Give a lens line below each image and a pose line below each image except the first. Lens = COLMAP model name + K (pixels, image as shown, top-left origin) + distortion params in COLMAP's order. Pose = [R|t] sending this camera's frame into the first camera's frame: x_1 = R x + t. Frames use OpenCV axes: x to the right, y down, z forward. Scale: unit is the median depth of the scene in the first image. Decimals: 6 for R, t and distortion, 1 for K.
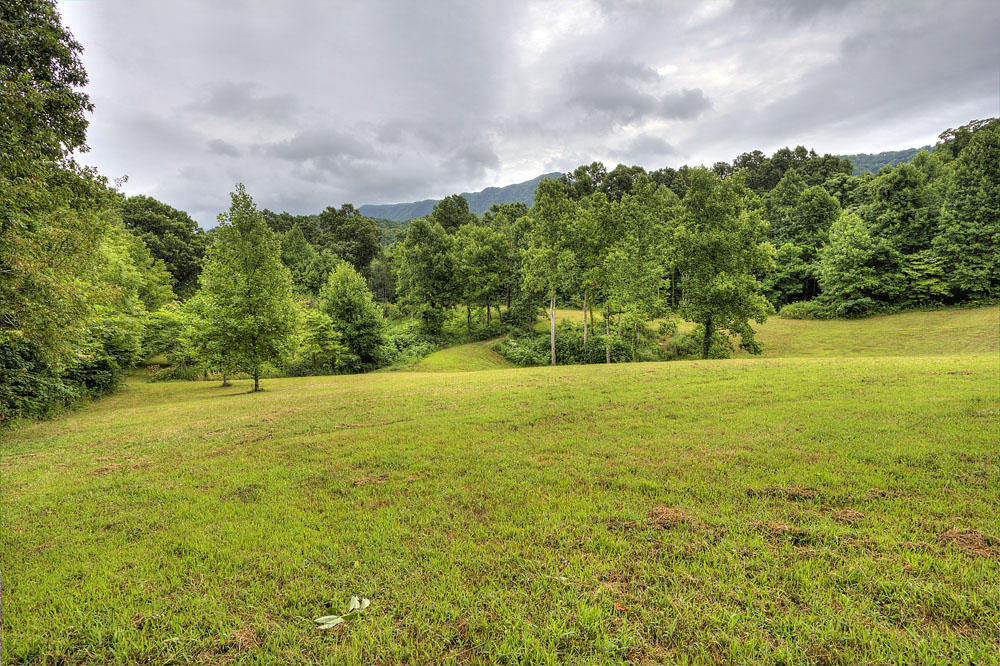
lens RADIAL K [[478.0, 0, 499.6], [0, 478.0, 343.3], [0, 0, 1]] dist [-0.000605, 0.001777]
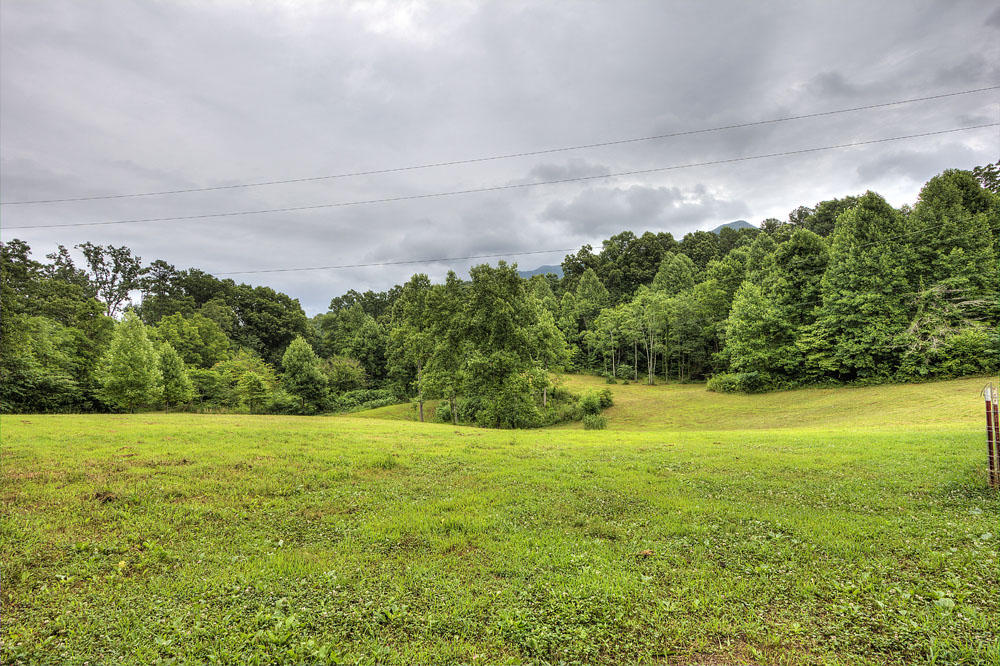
lens RADIAL K [[478.0, 0, 499.6], [0, 478.0, 343.3], [0, 0, 1]] dist [-0.000605, 0.001777]
pose [[0.924754, 0.006182, -0.380515, 0.645852], [-0.051145, 0.992816, -0.108166, -0.022905], [0.377113, 0.119489, 0.918427, -0.050286]]
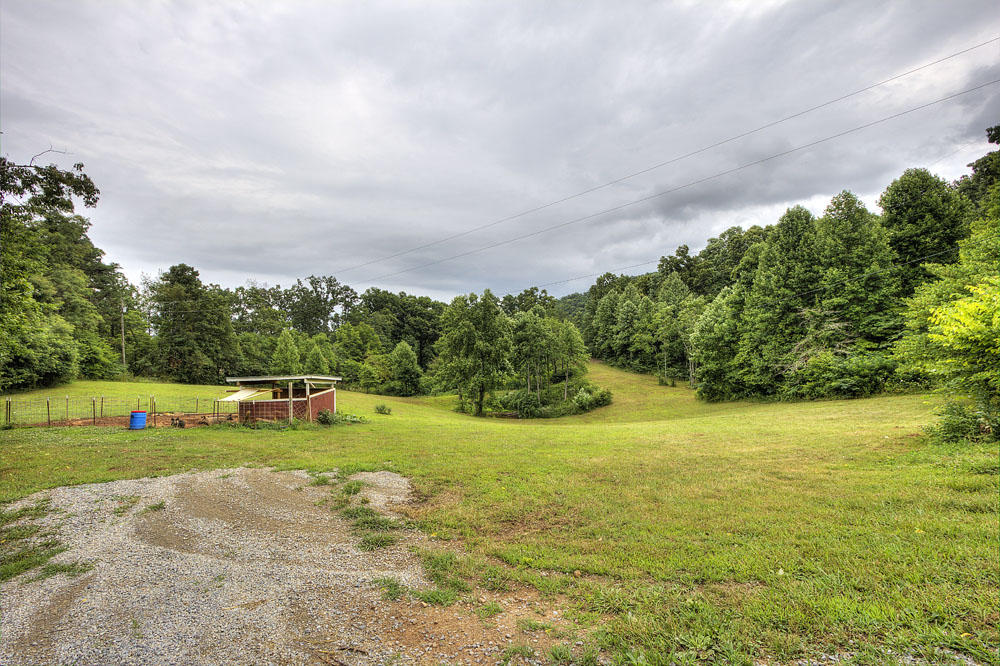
lens RADIAL K [[478.0, 0, 499.6], [0, 478.0, 343.3], [0, 0, 1]] dist [-0.000605, 0.001777]
pose [[0.644383, 0.027417, -0.764211, 1.219407], [-0.095949, 0.994358, -0.045231, -0.087498], [0.758659, 0.102471, 0.643379, 0.035330]]
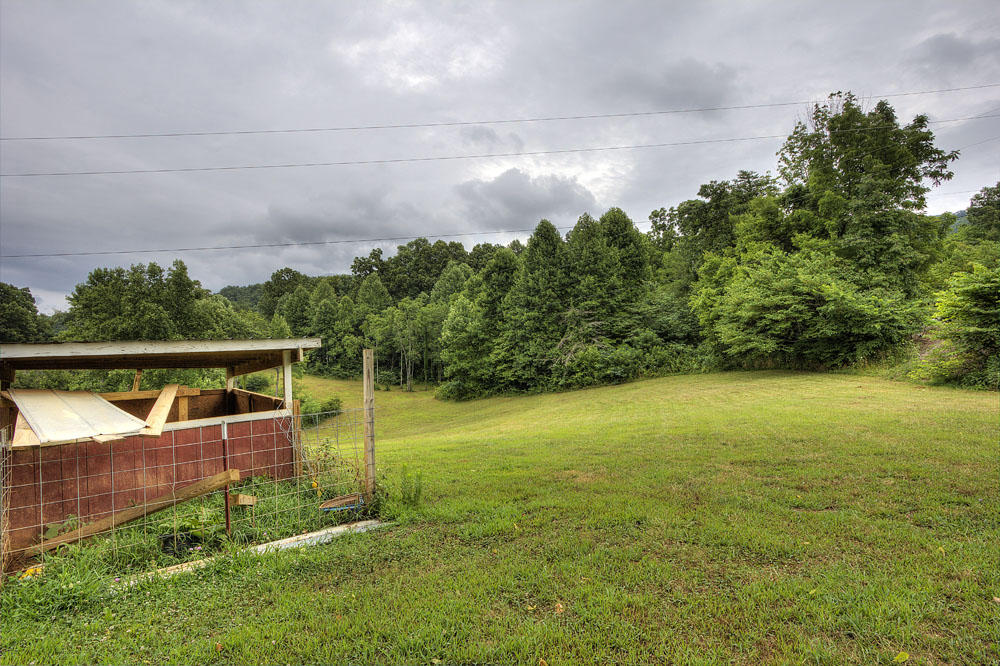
lens RADIAL K [[472.9, 0, 514.0], [0, 472.9, 341.7], [0, 0, 1]] dist [-0.000829, 0.001282]
pose [[0.995392, 0.019828, -0.093818, 0.948765], [-0.031546, 0.991640, -0.125120, -0.055847], [0.090553, 0.127503, 0.987696, 0.041032]]
